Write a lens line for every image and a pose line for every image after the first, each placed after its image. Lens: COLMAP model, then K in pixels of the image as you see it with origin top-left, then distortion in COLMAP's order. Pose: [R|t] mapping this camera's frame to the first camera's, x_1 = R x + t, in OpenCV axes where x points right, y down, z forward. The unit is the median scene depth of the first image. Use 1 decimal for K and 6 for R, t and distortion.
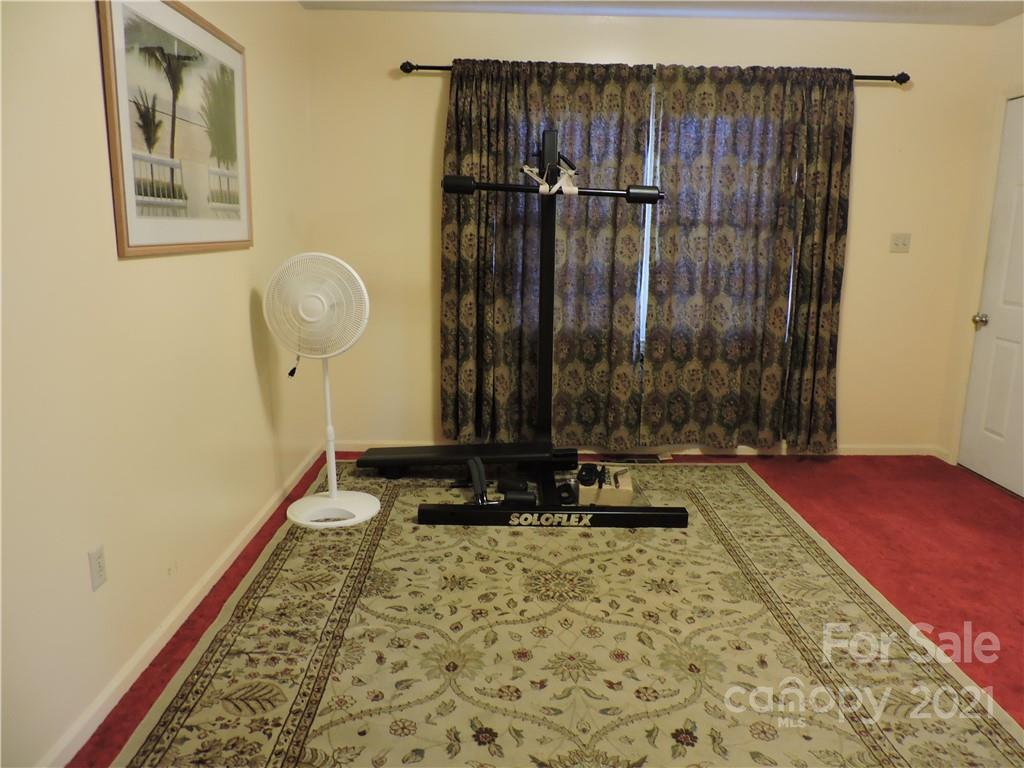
lens RADIAL K [[728.5, 0, 515.3], [0, 728.5, 378.9], [0, 0, 1]] dist [-0.022790, 0.005472]
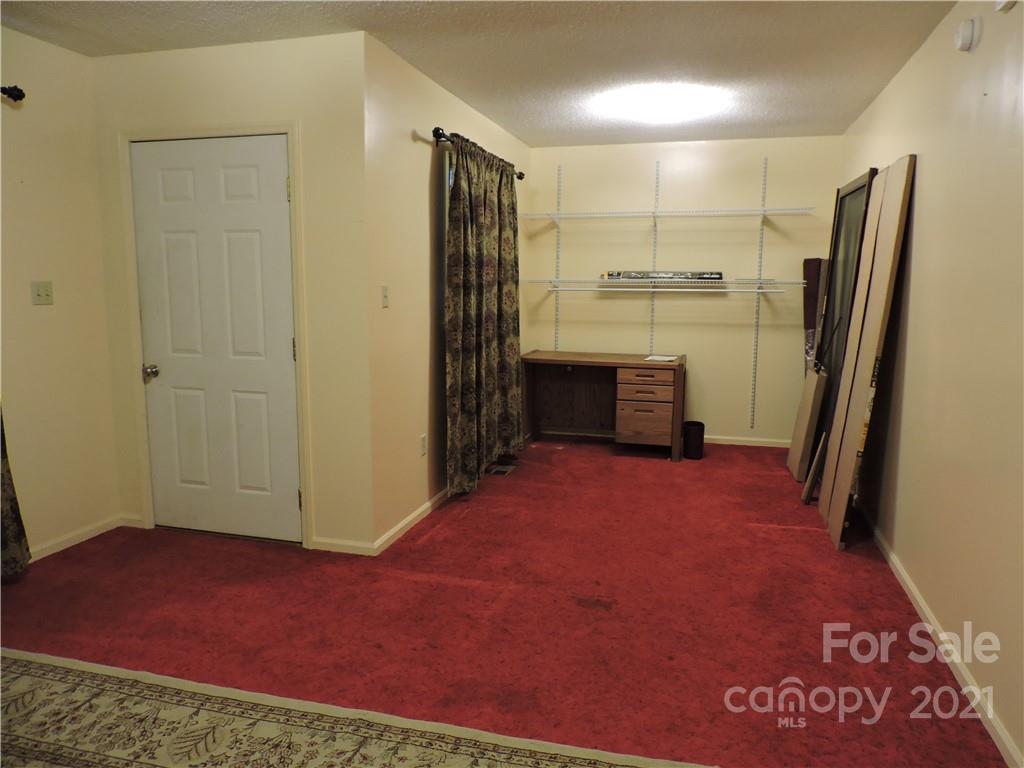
lens RADIAL K [[728.5, 0, 515.2], [0, 728.5, 389.6], [0, 0, 1]] dist [-0.022790, 0.005472]
pose [[0.269439, -0.152637, 0.950844, -0.137227], [0.187050, 0.976850, 0.103807, -0.070577], [-0.944677, 0.149886, 0.291752, 0.287814]]
